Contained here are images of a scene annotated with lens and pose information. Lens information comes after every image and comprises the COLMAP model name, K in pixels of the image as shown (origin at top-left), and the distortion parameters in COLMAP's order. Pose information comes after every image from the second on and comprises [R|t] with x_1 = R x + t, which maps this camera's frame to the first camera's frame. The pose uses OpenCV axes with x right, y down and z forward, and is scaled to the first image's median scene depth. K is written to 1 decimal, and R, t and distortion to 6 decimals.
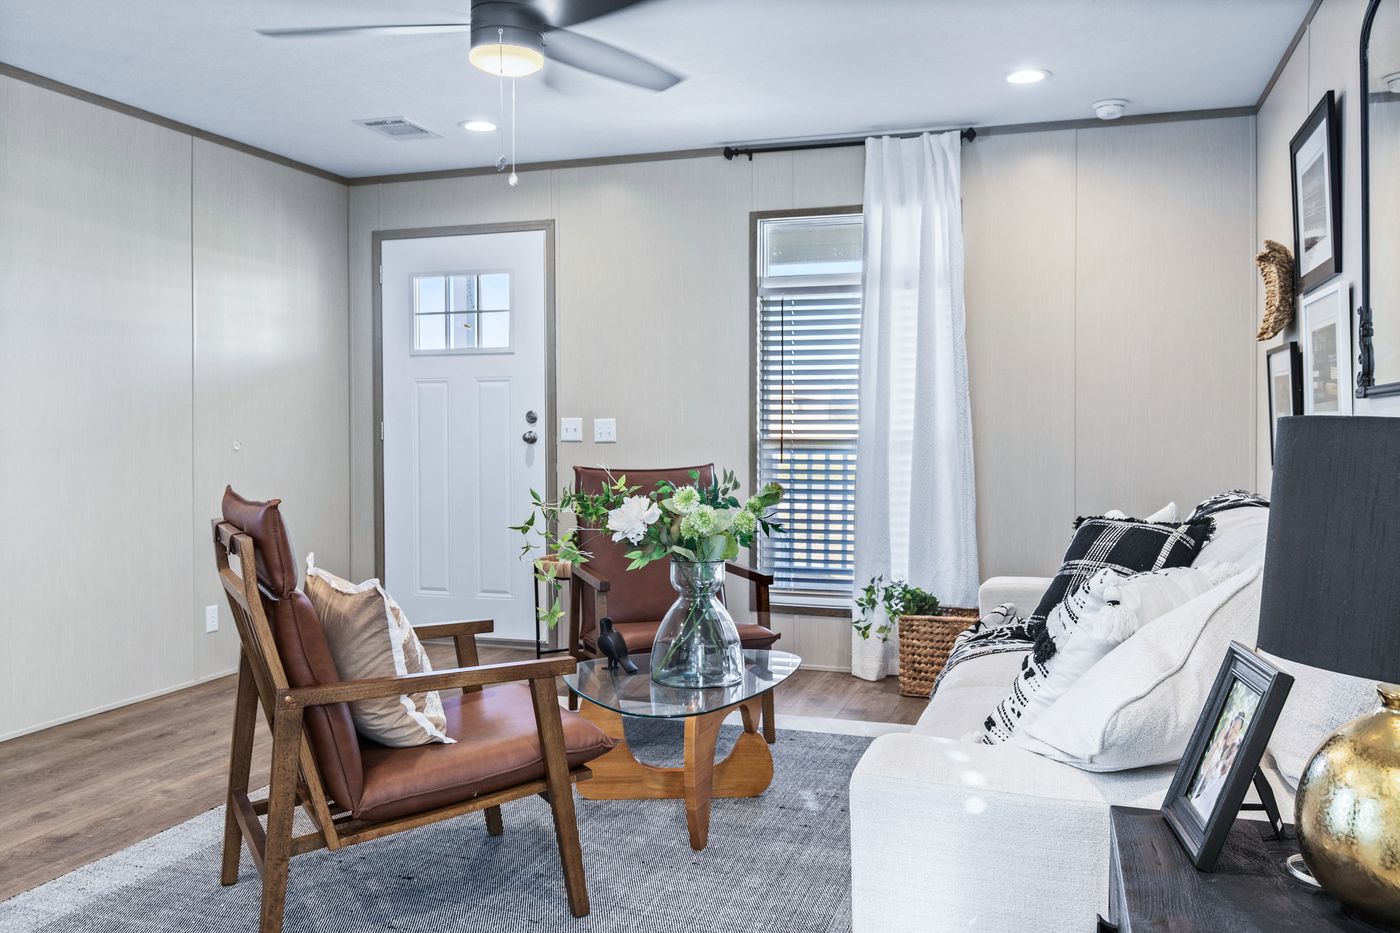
lens RADIAL K [[1124.5, 0, 720.2], [0, 1124.5, 419.9], [0, 0, 1]] dist [0.013523, -0.007984]
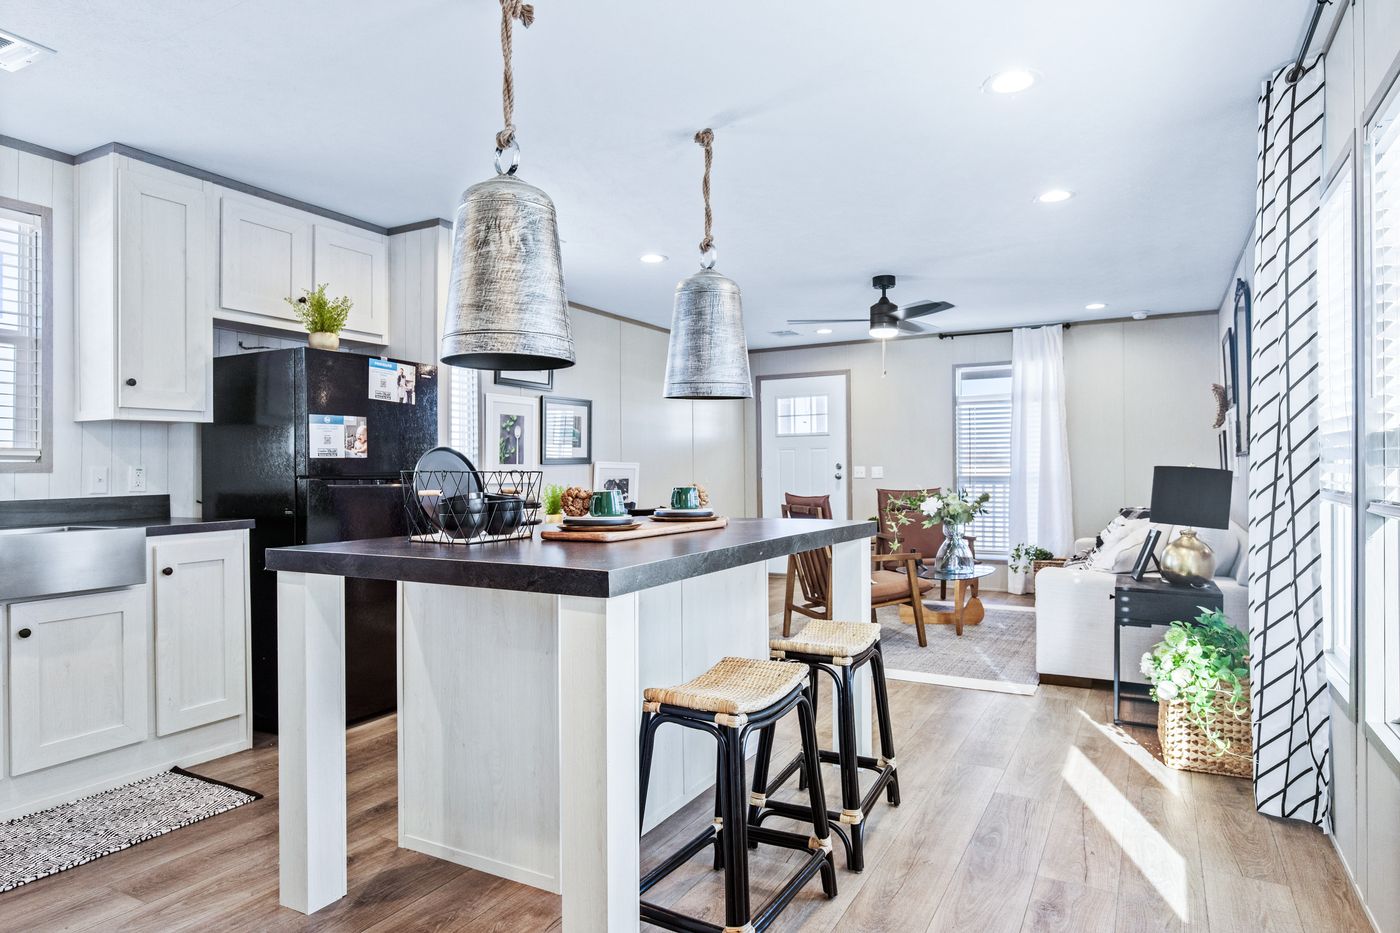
lens RADIAL K [[820.3, 0, 704.0], [0, 820.3, 463.5], [0, 0, 1]] dist [-0.007228, 0.002417]
pose [[0.981002, -0.009651, -0.193757, -0.135426], [0.008887, 0.999949, -0.004811, -0.003005], [0.193794, 0.002998, 0.981038, -0.567596]]
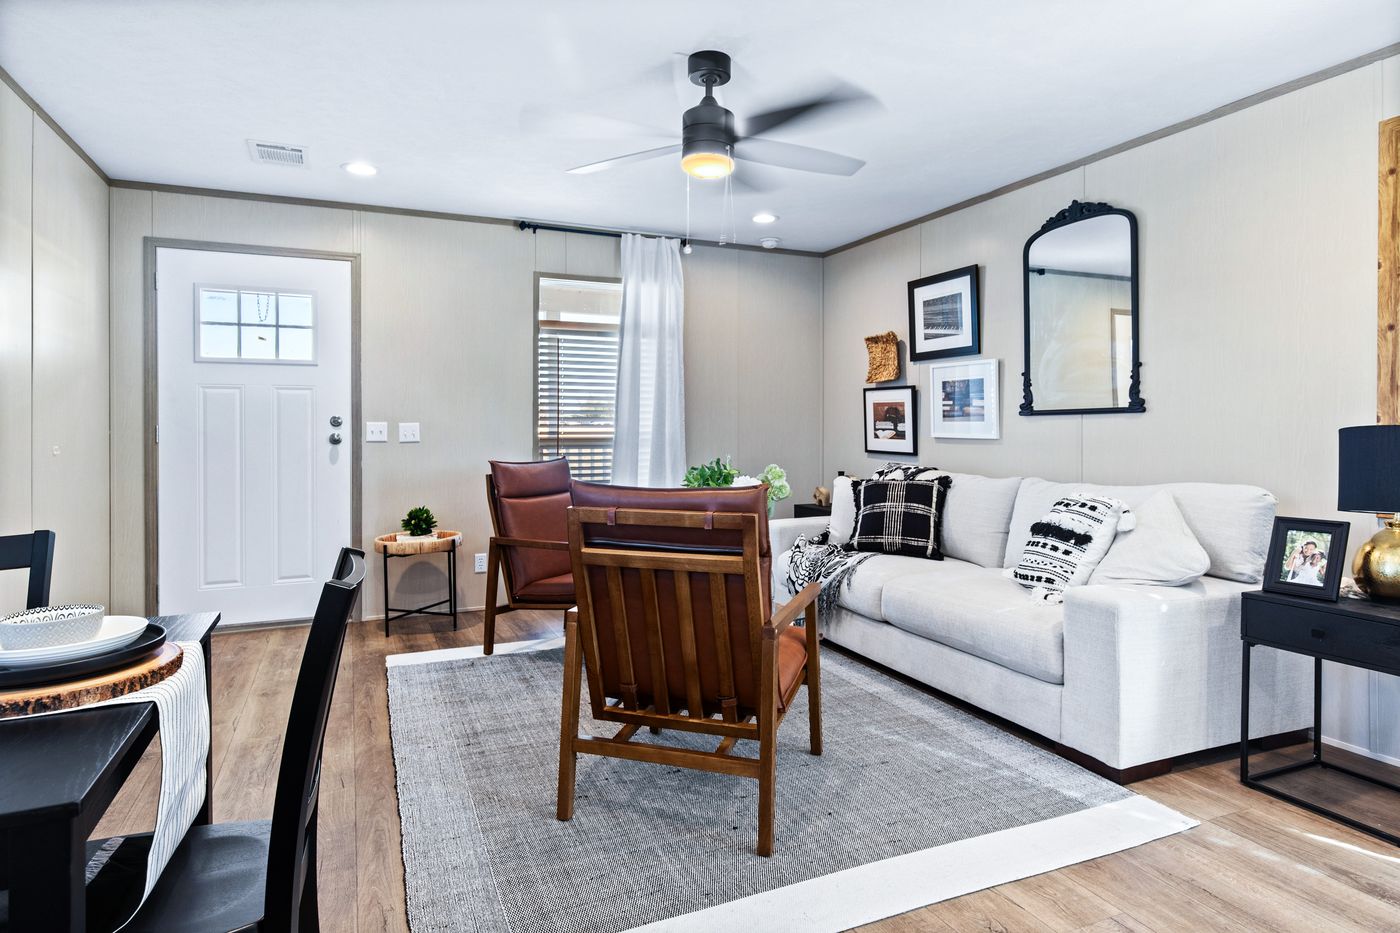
lens RADIAL K [[801.2, 0, 685.5], [0, 801.2, 425.3], [0, 0, 1]] dist [0.004445, 0.001223]
pose [[0.746416, 0.001581, 0.665478, -0.505836], [-0.002896, 0.999995, 0.000872, -0.000469], [-0.665473, -0.002578, 0.746417, 0.164705]]
